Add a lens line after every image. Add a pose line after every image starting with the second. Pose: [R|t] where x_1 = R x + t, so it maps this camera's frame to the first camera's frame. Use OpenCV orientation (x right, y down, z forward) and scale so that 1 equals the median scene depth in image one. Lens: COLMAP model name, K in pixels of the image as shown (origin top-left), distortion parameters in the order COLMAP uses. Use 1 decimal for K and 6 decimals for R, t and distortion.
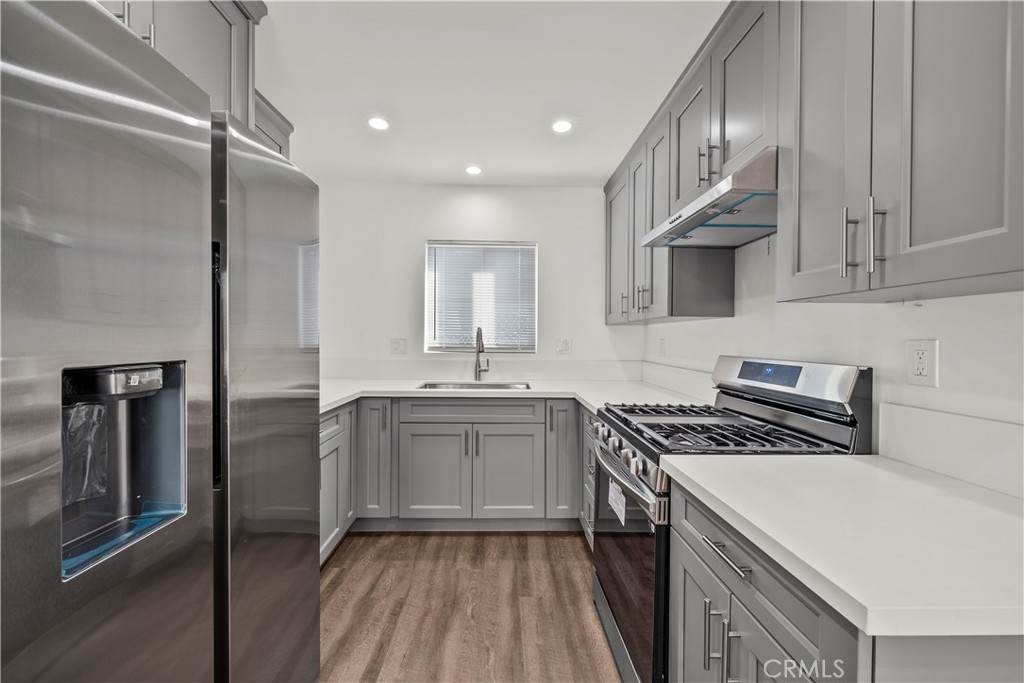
lens RADIAL K [[406.3, 0, 510.0], [0, 406.3, 338.6], [0, 0, 1]] dist [-0.000248, 0.000041]
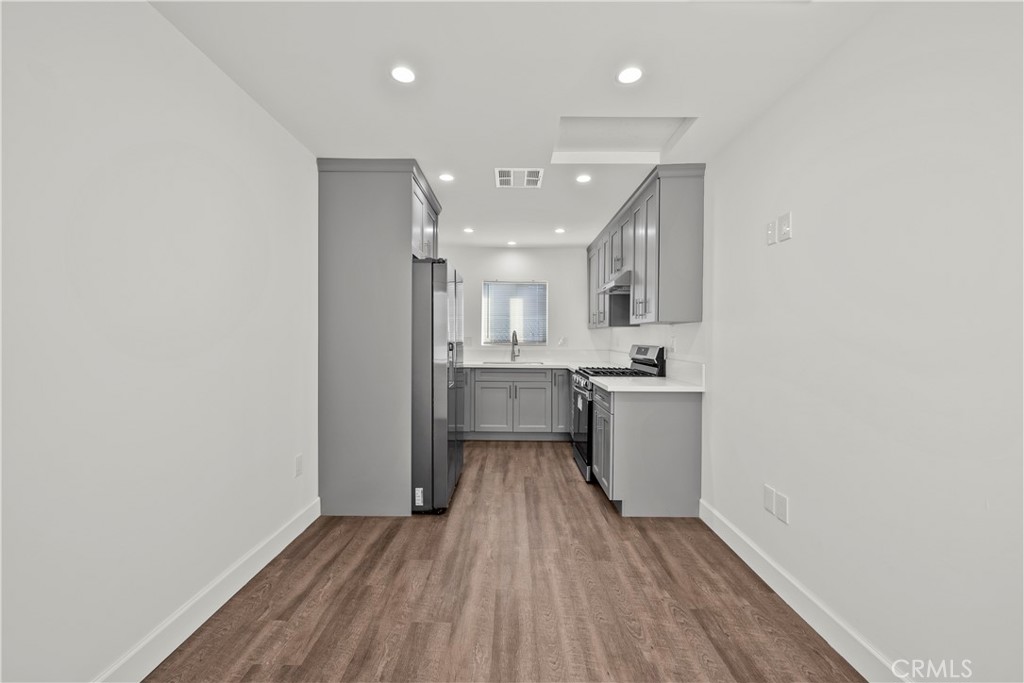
lens RADIAL K [[401.4, 0, 508.9], [0, 401.4, 342.2], [0, 0, 1]] dist [-0.000303, 0.000048]
pose [[0.999496, -0.000448, -0.031733, -0.055194], [0.000835, 0.999926, 0.012171, 0.001158], [0.031725, -0.012191, 0.999422, -0.896044]]
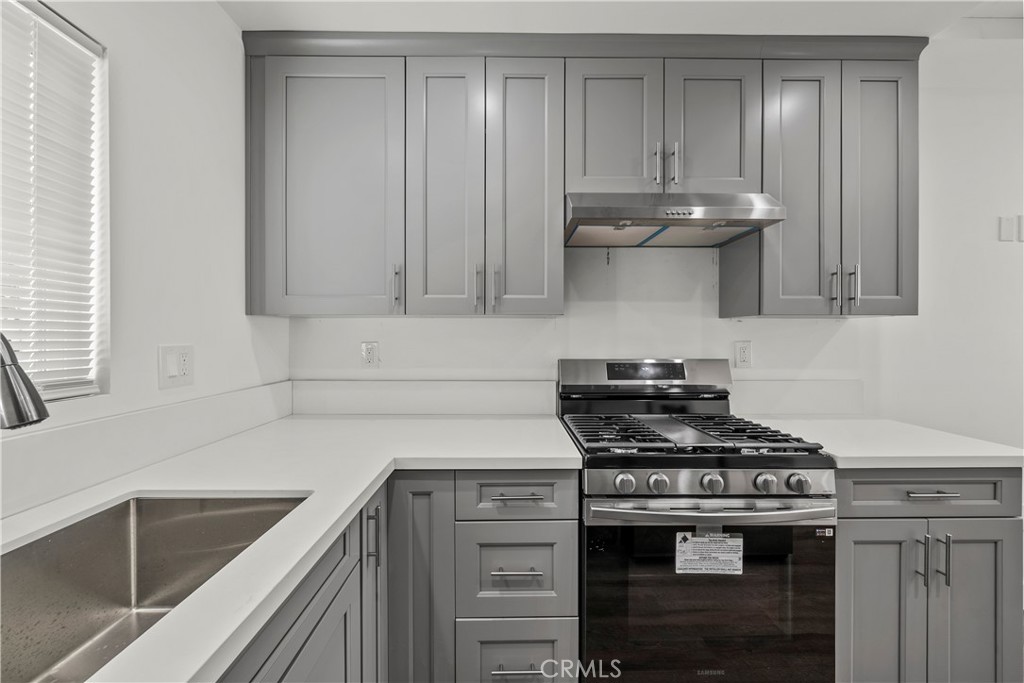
lens RADIAL K [[406.3, 0, 510.0], [0, 406.3, 338.6], [0, 0, 1]] dist [-0.000248, 0.000041]
pose [[0.027376, -0.020077, 0.999424, -0.326217], [0.002092, 0.999797, 0.020027, -0.019839], [-0.999623, 0.001542, 0.027413, 0.856008]]
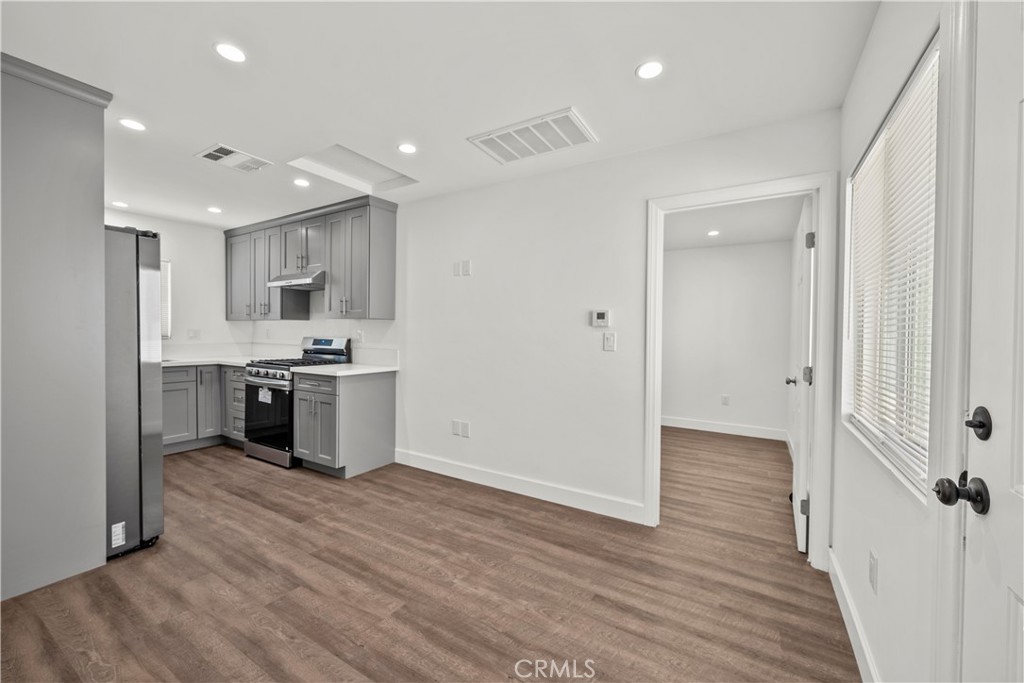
lens RADIAL K [[401.4, 0, 508.9], [0, 401.4, 342.2], [0, 0, 1]] dist [-0.000303, 0.000048]
pose [[0.545785, -0.019195, 0.837705, -0.595714], [-0.006400, 0.999613, 0.027075, 0.001687], [-0.837901, -0.020138, 0.545451, -0.959152]]
